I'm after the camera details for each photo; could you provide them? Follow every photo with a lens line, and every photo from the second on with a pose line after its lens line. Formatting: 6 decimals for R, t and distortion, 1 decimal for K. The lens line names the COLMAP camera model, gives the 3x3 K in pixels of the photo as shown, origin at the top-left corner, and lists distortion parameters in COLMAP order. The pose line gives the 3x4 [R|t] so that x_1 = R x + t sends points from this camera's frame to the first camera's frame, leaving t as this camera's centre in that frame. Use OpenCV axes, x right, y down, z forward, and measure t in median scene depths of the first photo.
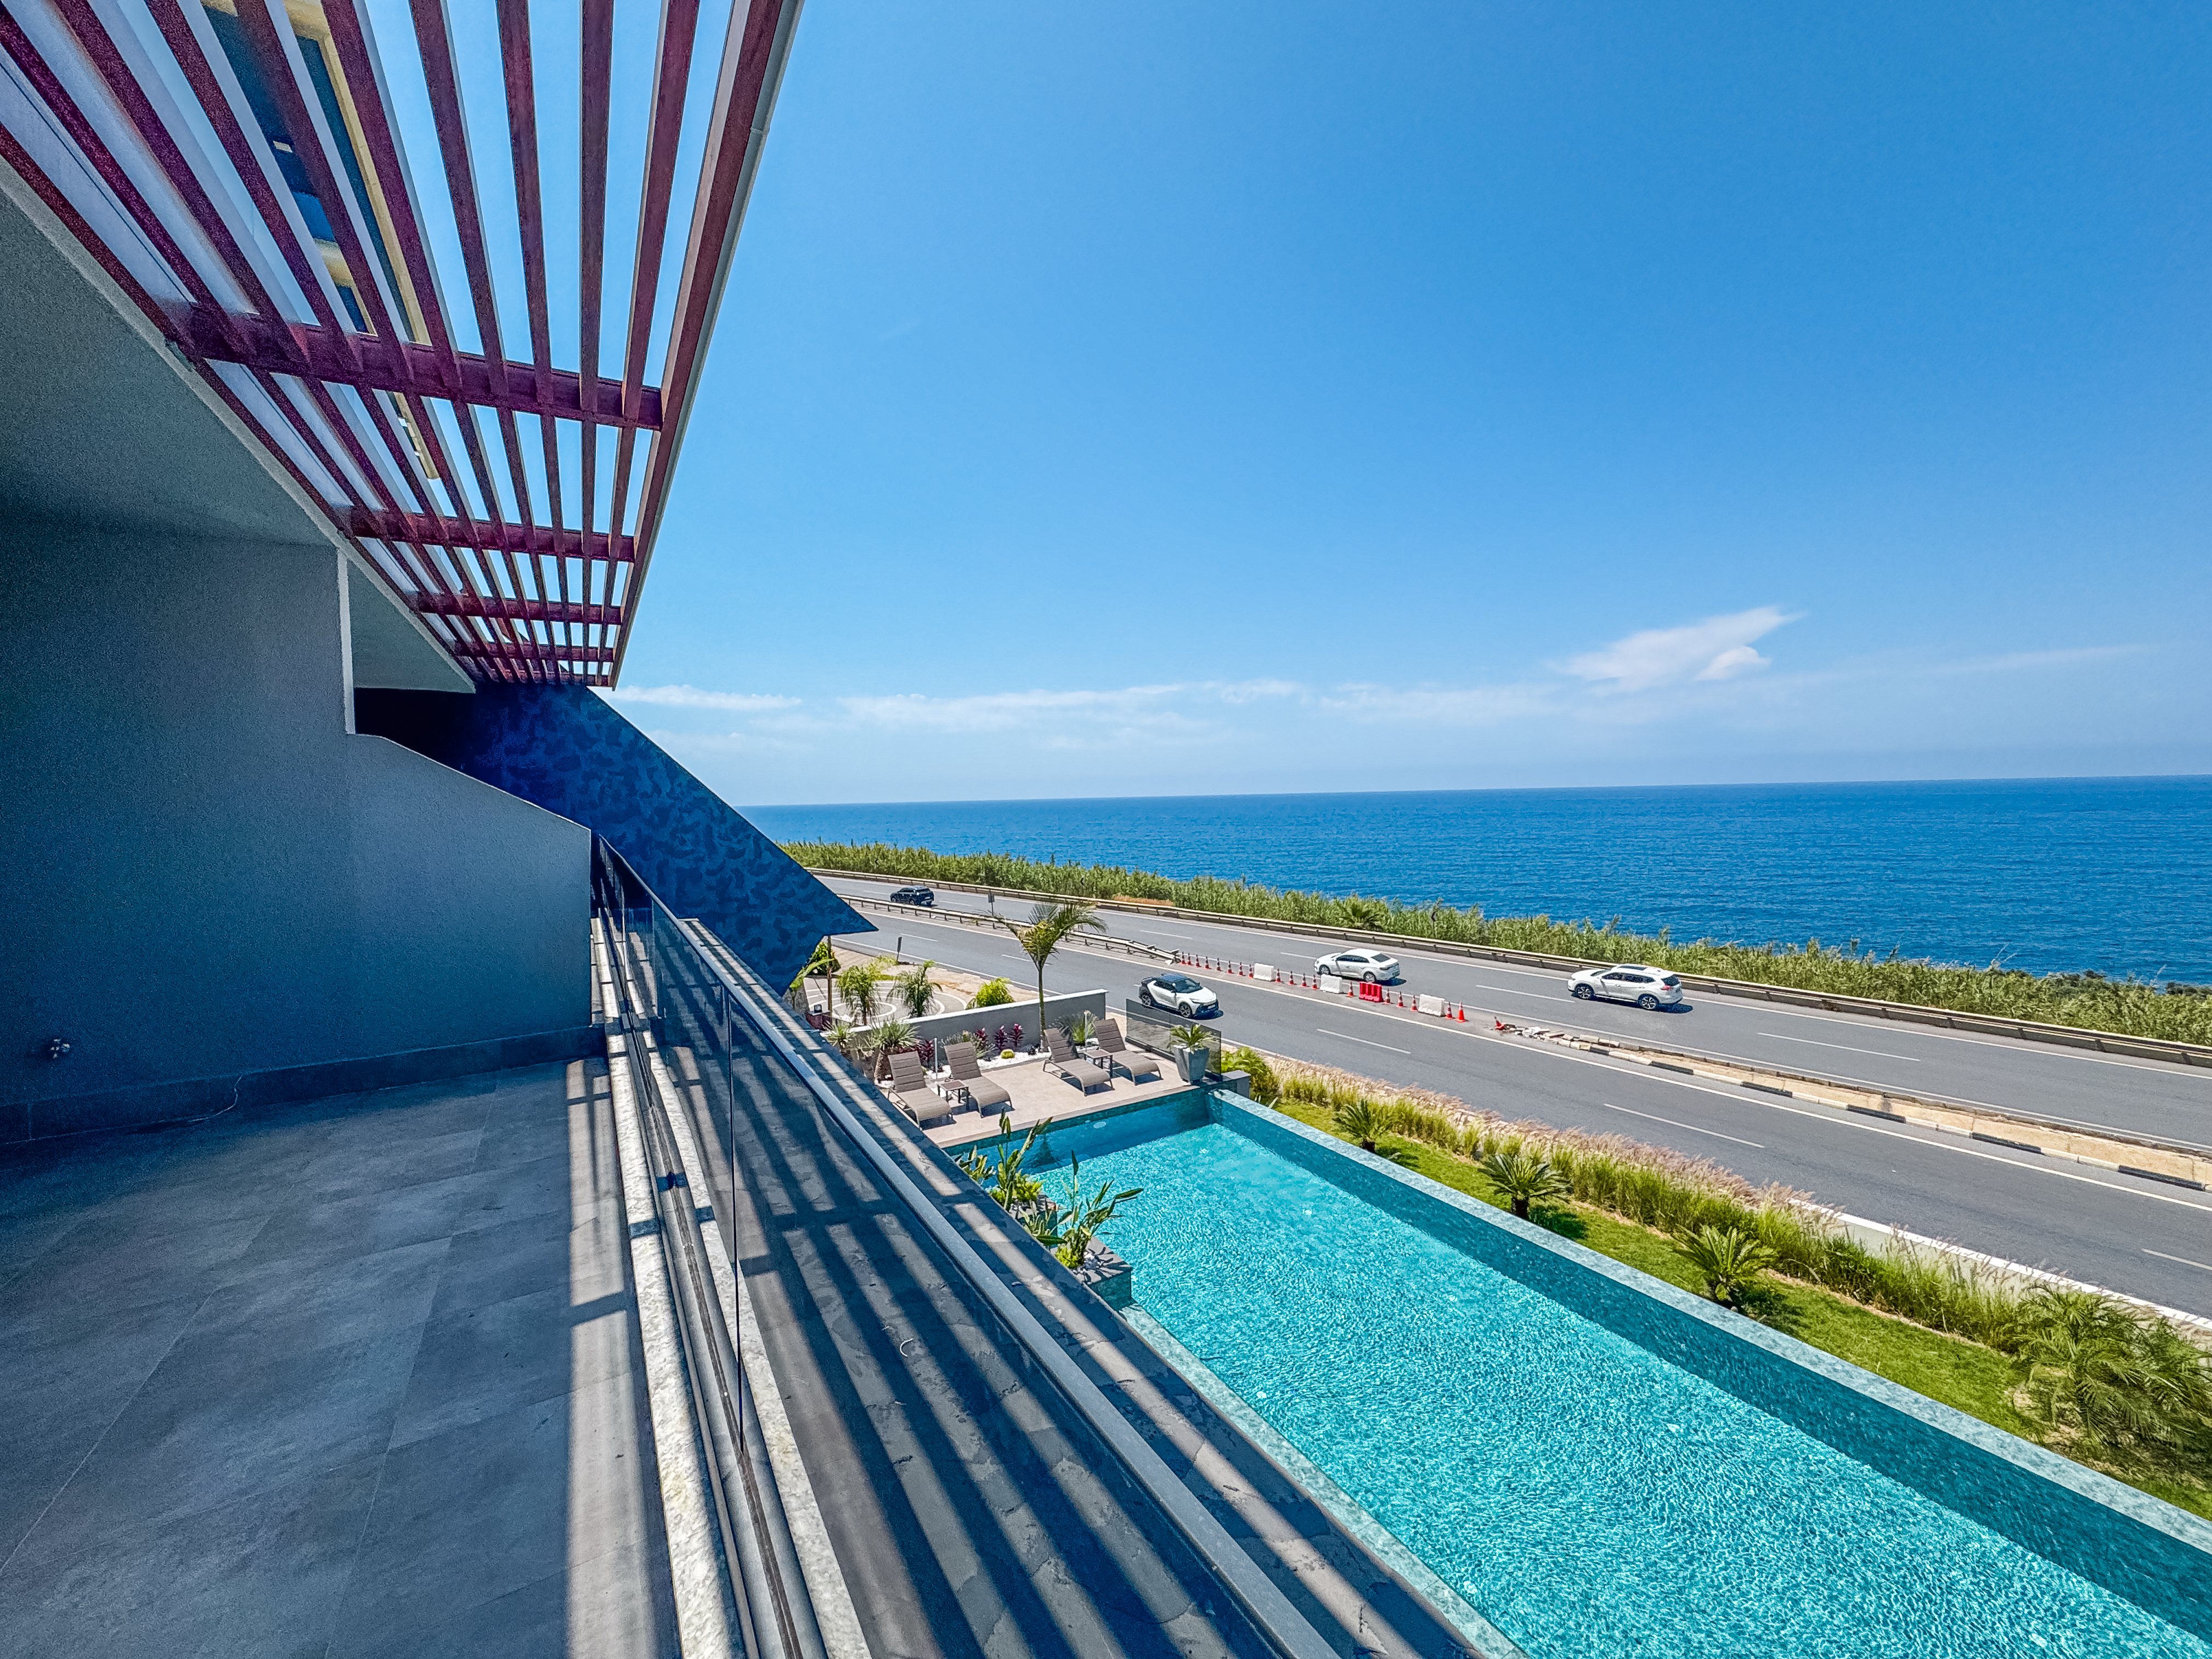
lens RADIAL K [[881.9, 0, 1103.3], [0, 881.9, 833.8], [0, 0, 1]] dist [-0.001757, -0.000158]
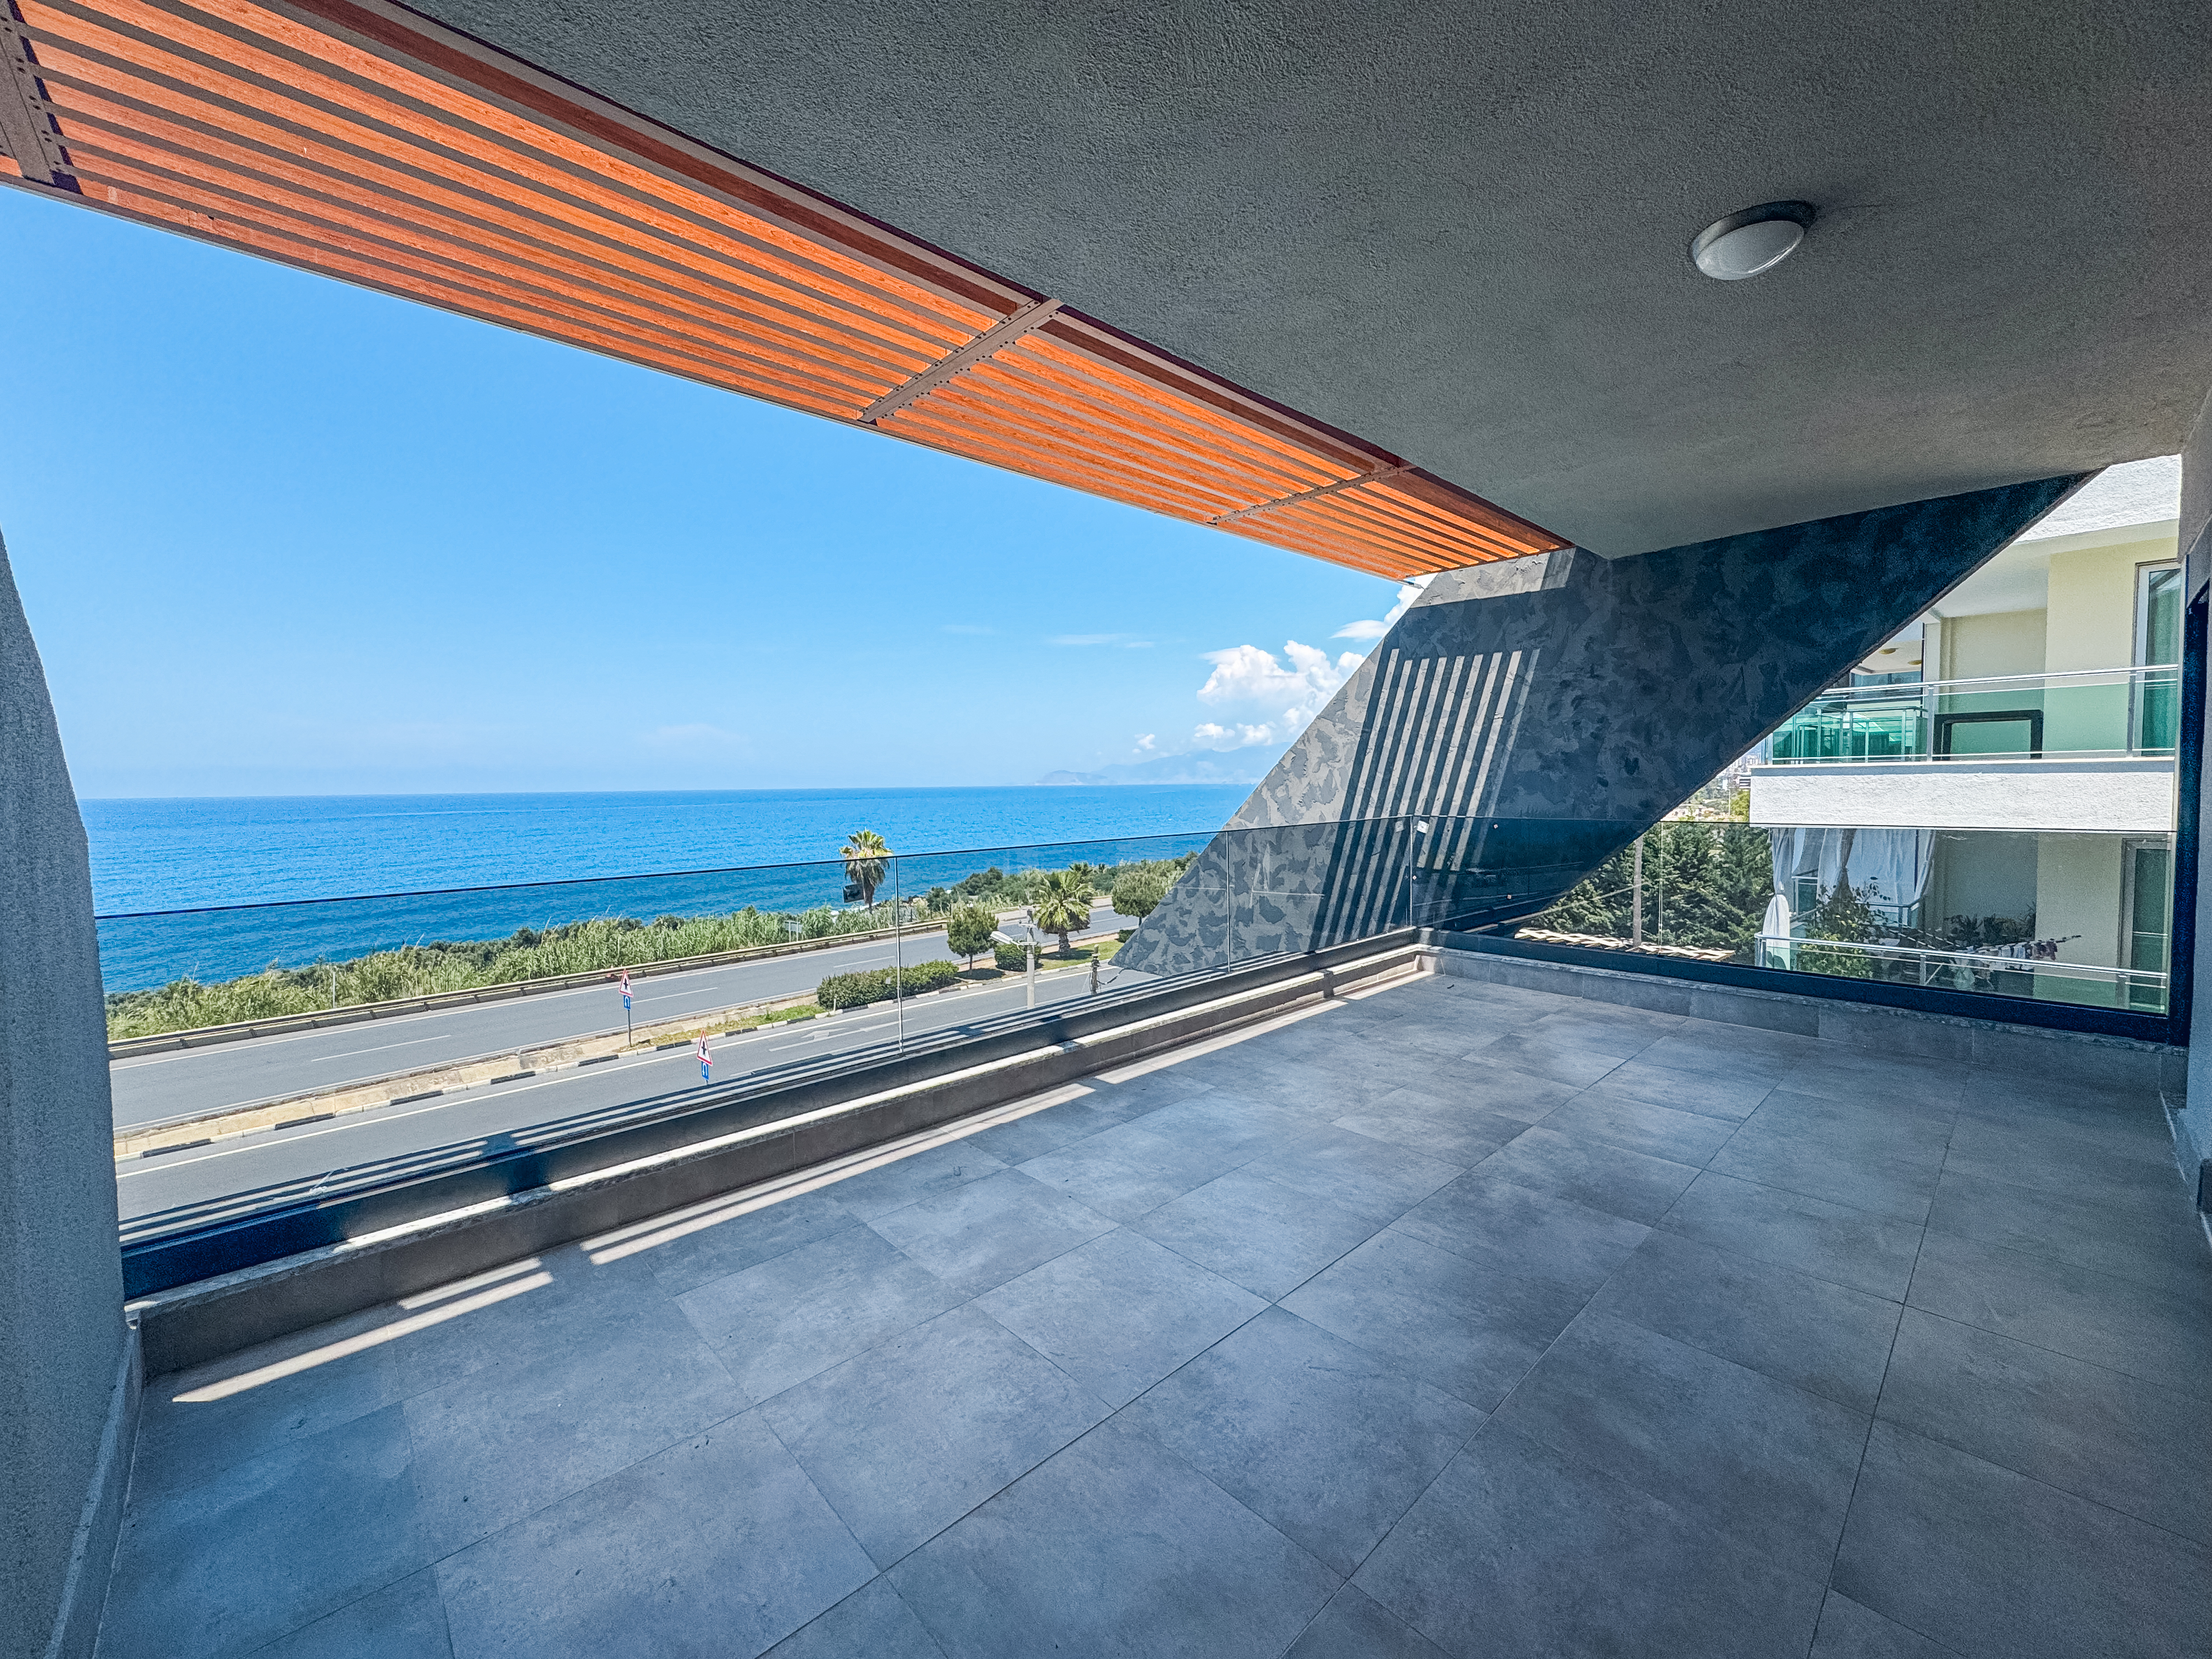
lens RADIAL K [[881.9, 0, 1106.1], [0, 881.9, 825.1], [0, 0, 1]] dist [-0.001757, -0.000158]
pose [[-0.212588, -0.023451, 0.976860, -0.210976], [0.060521, 0.997477, 0.037116, 0.000303], [-0.975266, 0.067011, -0.210633, 0.126175]]
